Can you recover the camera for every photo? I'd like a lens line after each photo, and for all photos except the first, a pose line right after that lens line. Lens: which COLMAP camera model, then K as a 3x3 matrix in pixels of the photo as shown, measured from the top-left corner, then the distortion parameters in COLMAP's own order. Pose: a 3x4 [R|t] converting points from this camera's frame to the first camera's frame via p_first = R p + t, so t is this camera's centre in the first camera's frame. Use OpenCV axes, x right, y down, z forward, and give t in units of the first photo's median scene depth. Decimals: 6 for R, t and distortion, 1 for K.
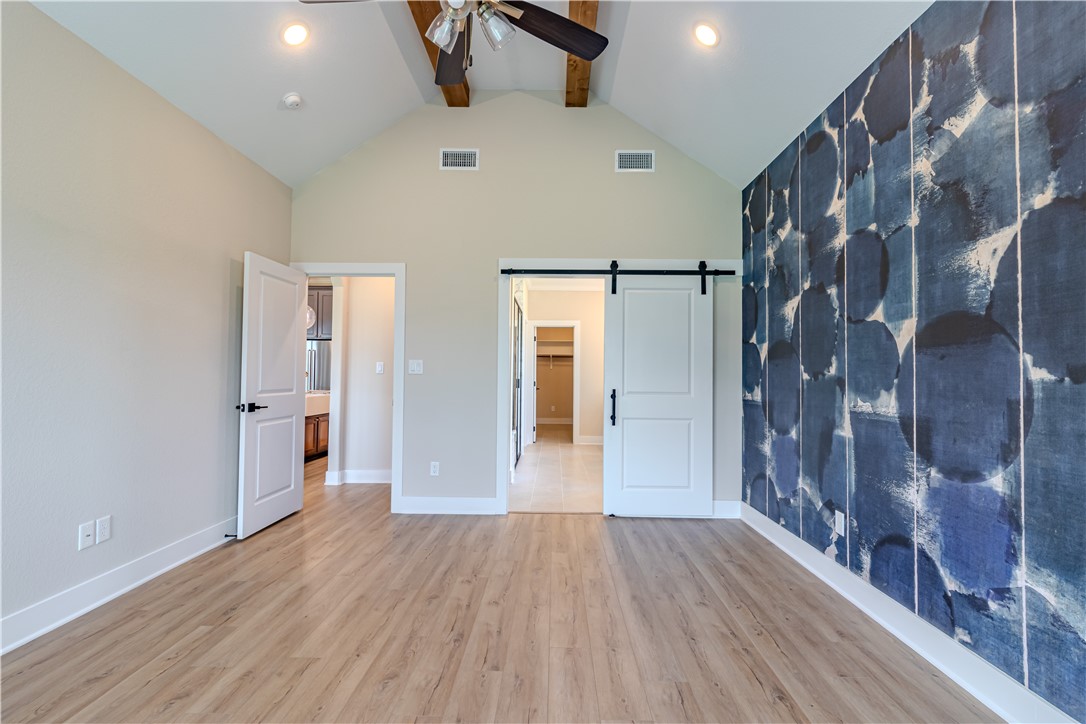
lens RADIAL K [[506.3, 0, 551.3], [0, 506.3, 361.6], [0, 0, 1]] dist [0.002648, 0.001041]
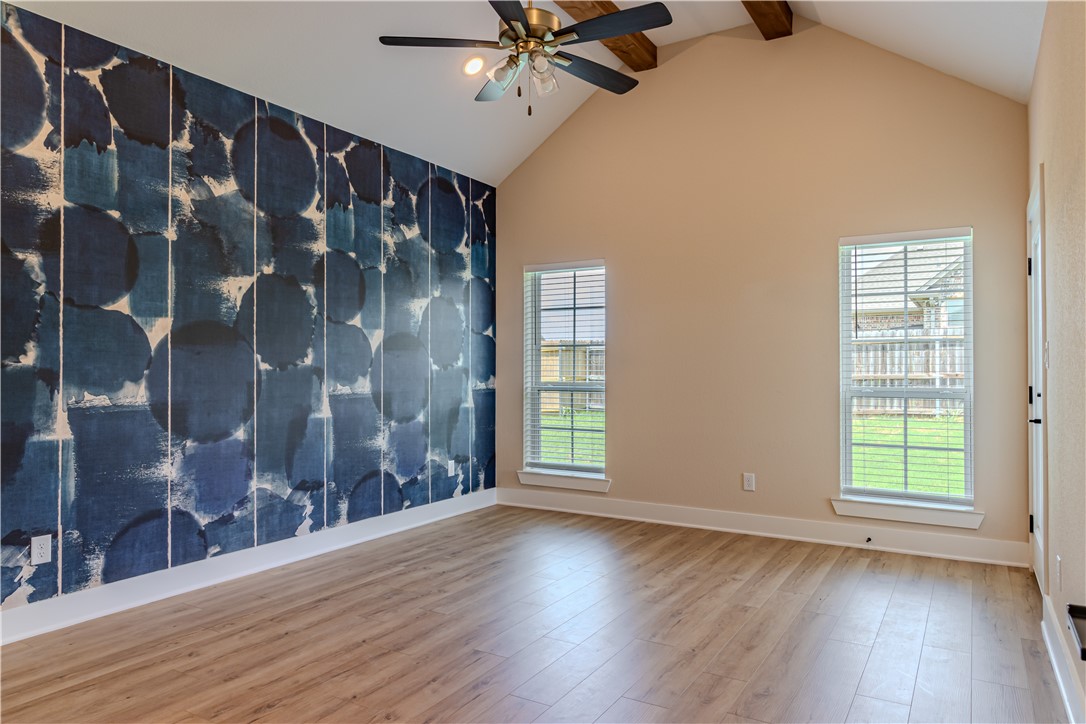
lens RADIAL K [[704.6, 0, 544.1], [0, 704.6, 359.5], [0, 0, 1]] dist [-0.002430, 0.002197]
pose [[-0.857733, -0.003107, 0.514086, -0.875053], [-0.021764, 0.999305, -0.030272, 0.040949], [-0.513635, -0.037154, -0.857204, 1.971414]]
